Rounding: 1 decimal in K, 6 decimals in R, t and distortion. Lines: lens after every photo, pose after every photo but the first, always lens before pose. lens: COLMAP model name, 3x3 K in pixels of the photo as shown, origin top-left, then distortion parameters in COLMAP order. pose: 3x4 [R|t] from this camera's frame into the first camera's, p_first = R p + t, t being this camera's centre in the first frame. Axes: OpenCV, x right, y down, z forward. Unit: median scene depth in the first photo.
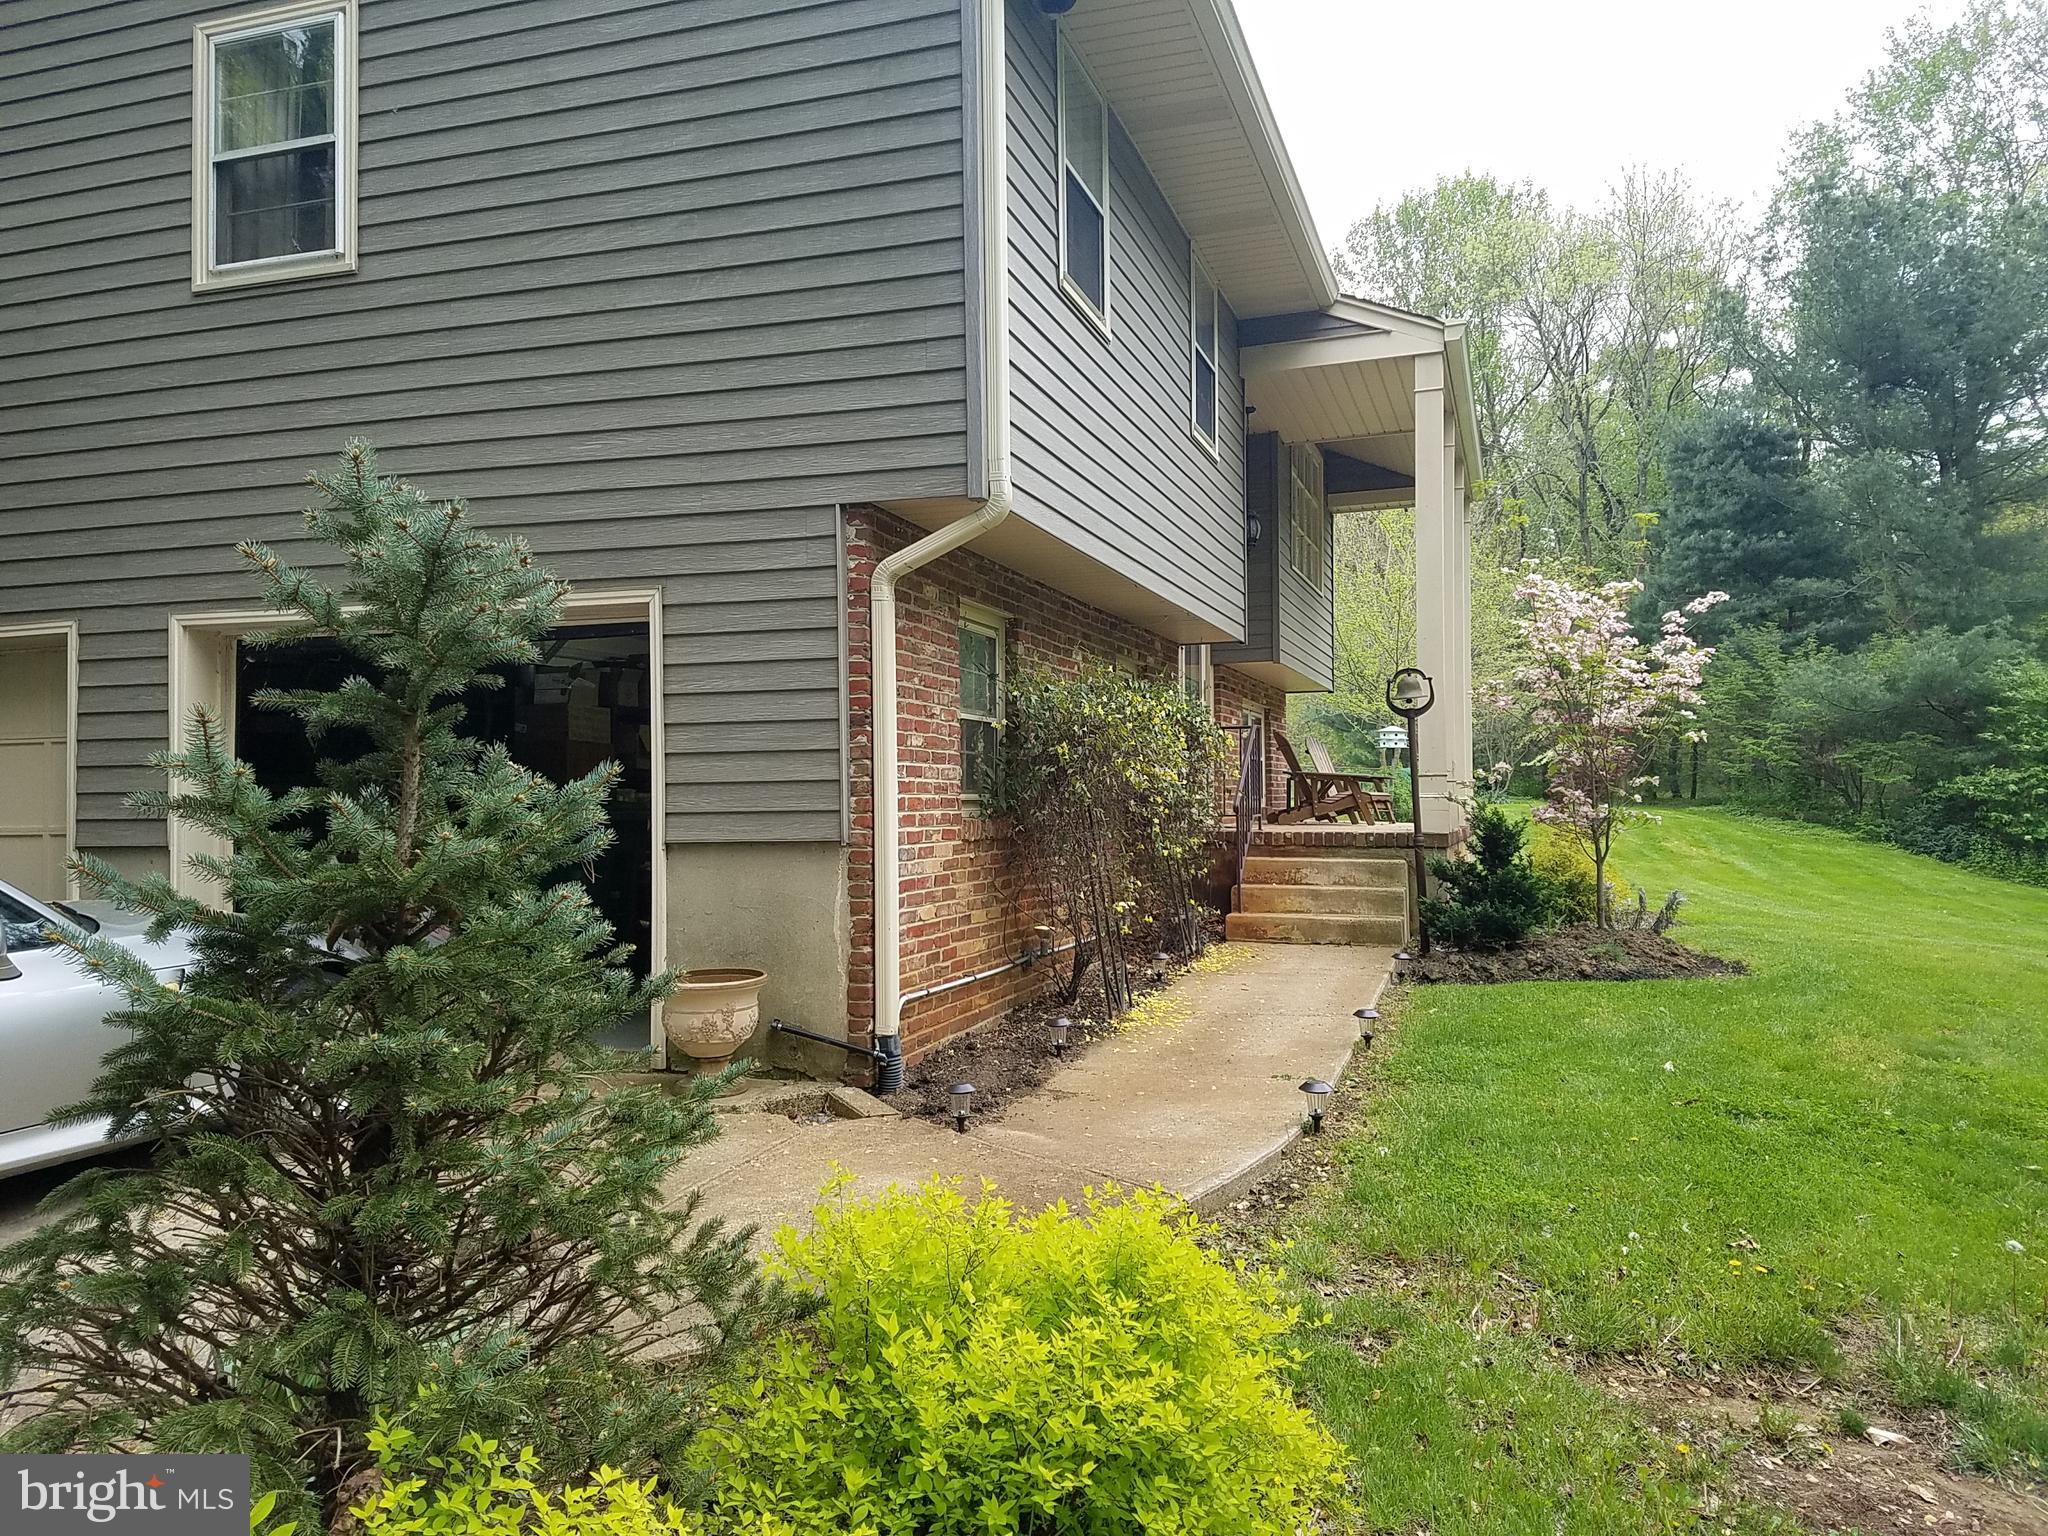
lens RADIAL K [[1631.1, 0, 1026.4], [0, 1631.1, 745.7], [0, 0, 1]] dist [0.168107, -0.242015]
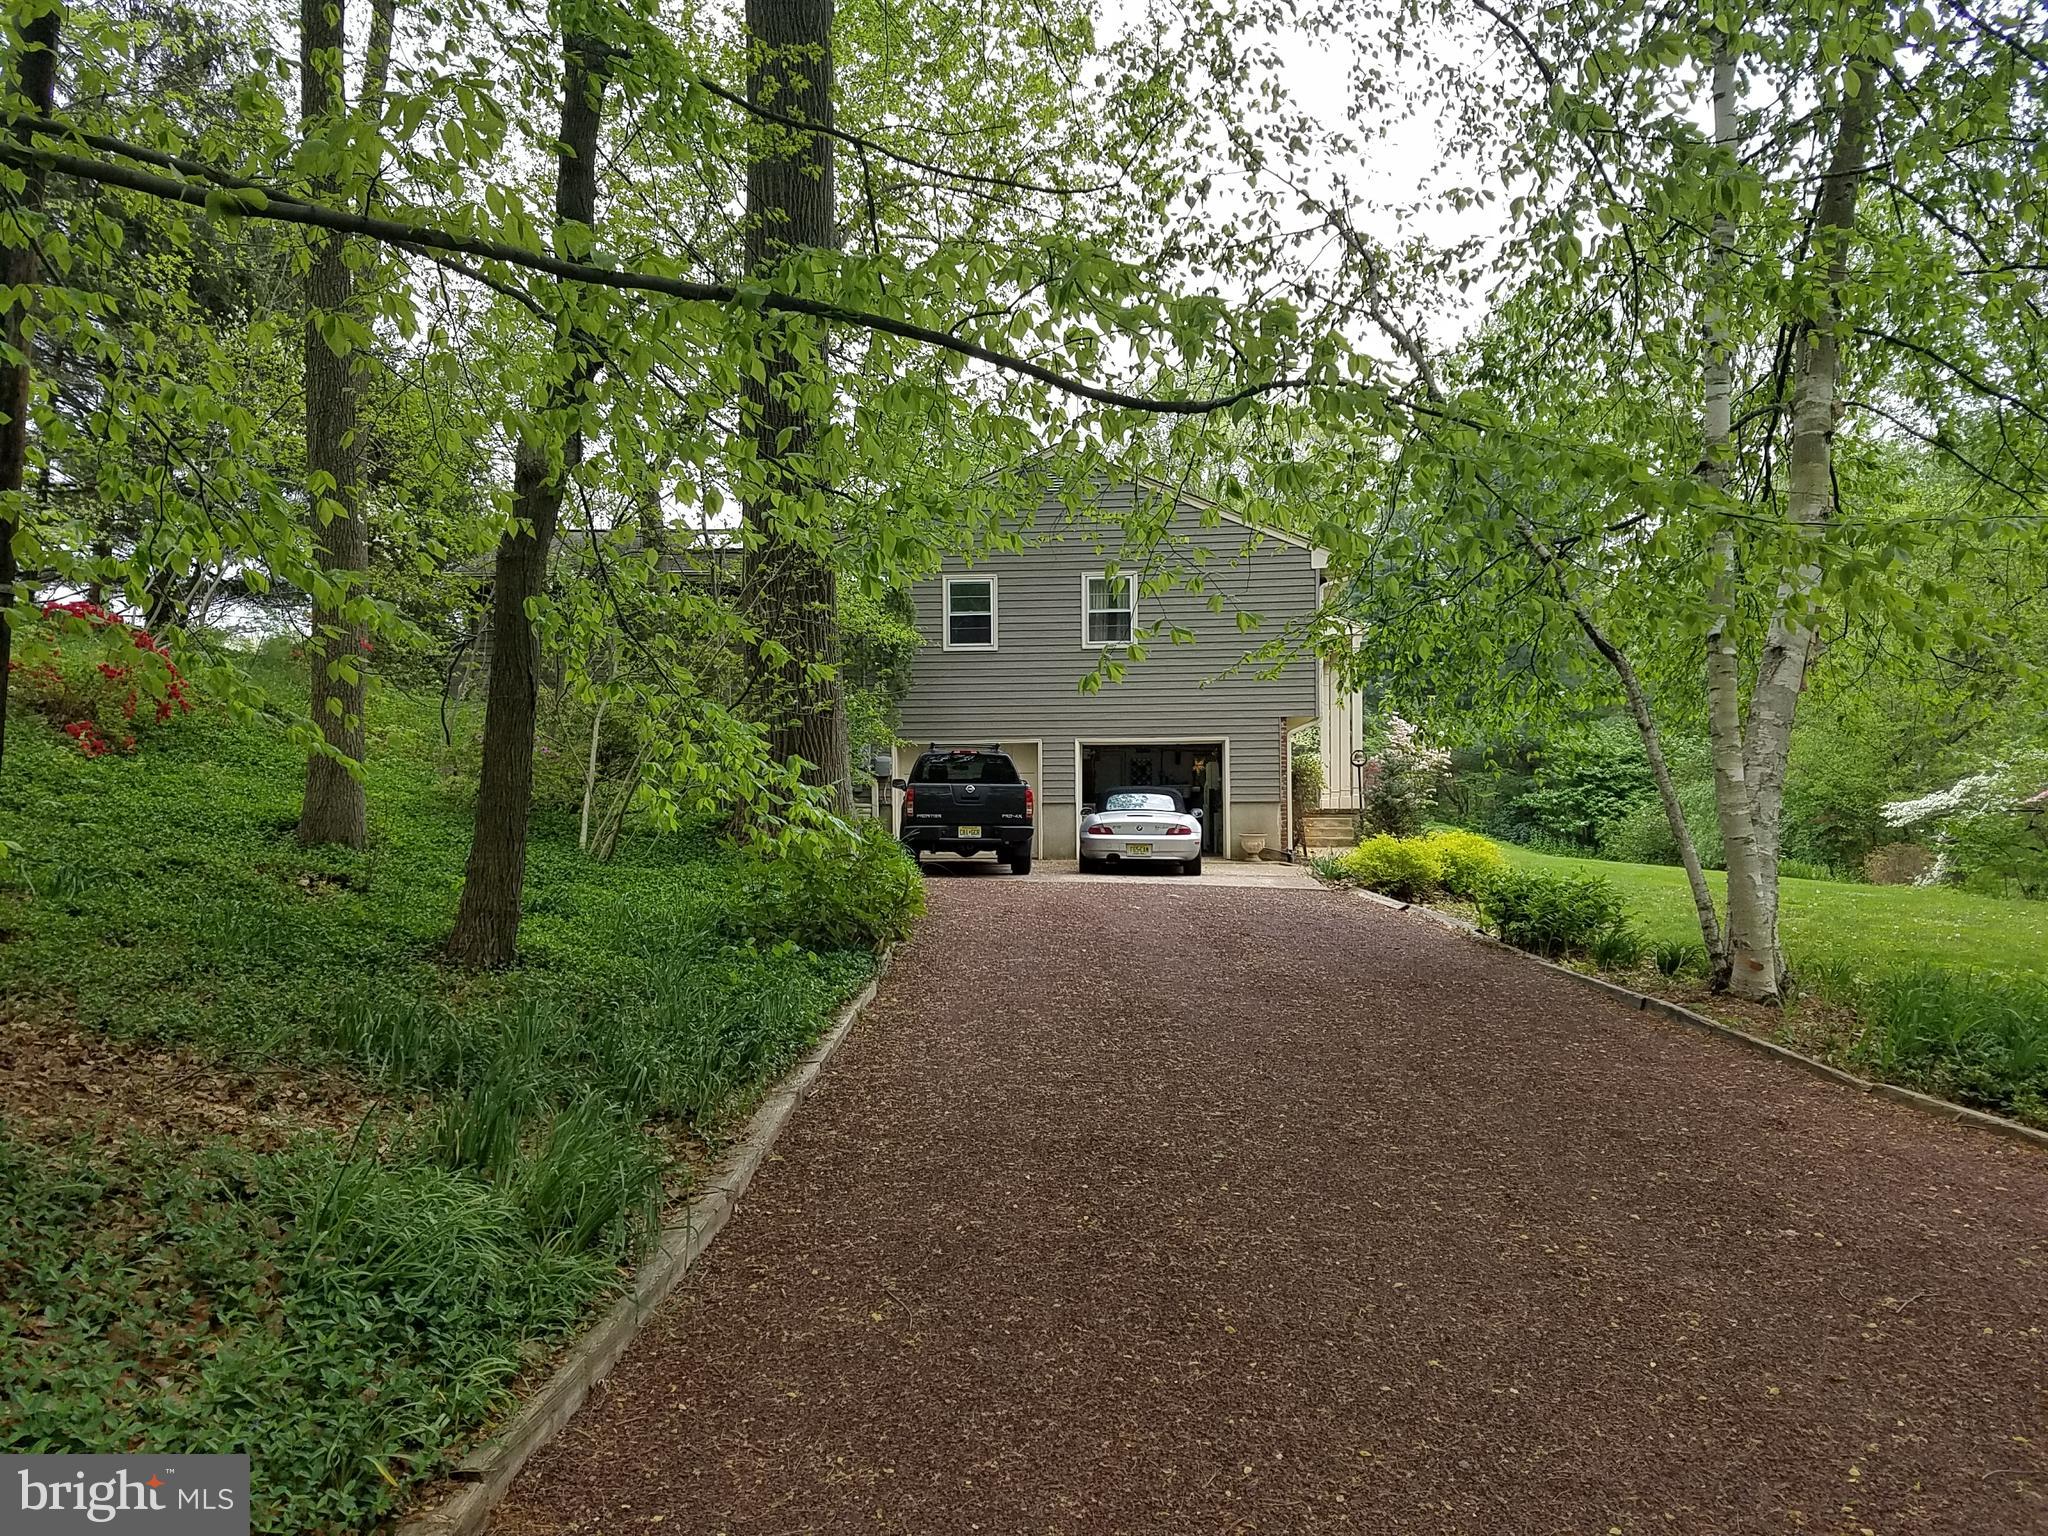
lens RADIAL K [[1656.1, 0, 1021.0], [0, 1656.1, 772.0], [0, 0, 1]] dist [0.211484, -0.322634]
pose [[0.975440, 0.009681, 0.220051, -0.873453], [-0.010711, 0.999937, 0.003485, -0.011673], [-0.220003, -0.005756, 0.975482, -1.513159]]
